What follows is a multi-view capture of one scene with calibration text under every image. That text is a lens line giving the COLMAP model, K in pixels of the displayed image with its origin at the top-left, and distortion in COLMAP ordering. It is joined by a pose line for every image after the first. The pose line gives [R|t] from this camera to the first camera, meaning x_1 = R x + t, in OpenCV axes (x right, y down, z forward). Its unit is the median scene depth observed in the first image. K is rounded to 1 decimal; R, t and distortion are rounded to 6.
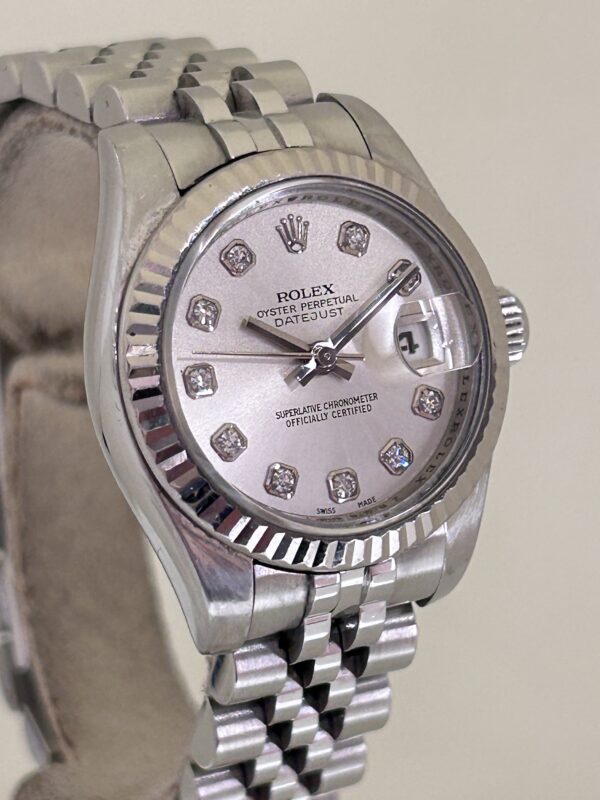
lens RADIAL K [[2437.7, 0, 299.8], [0, 2437.7, 399.9], [0, 0, 1]] dist [-0.028459, 0.000000]
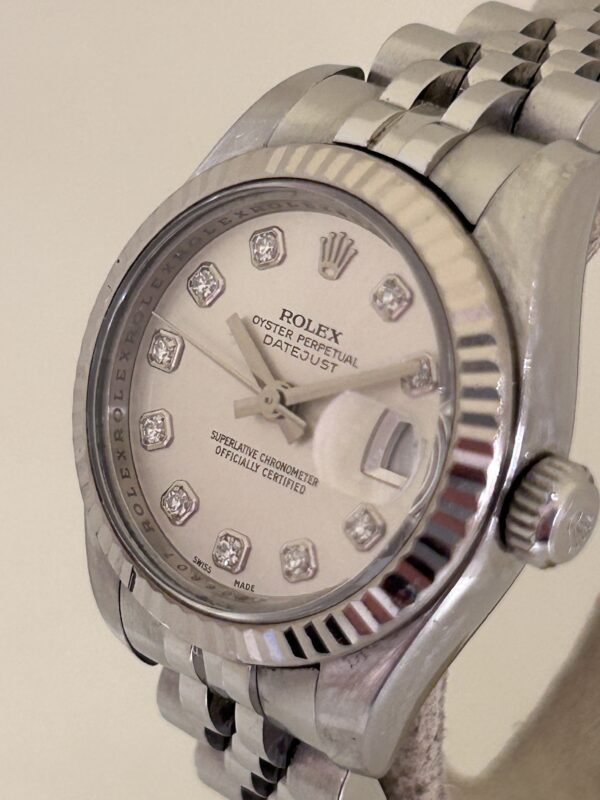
lens RADIAL K [[2437.7, 0, 299.7], [0, 2437.7, 400.2], [0, 0, 1]] dist [-0.028459, 0.000000]
pose [[0.398852, 0.449680, -0.799191, 0.656548], [-0.412554, 0.866327, 0.281562, -0.248063], [0.818973, 0.217408, 0.531053, 0.573244]]
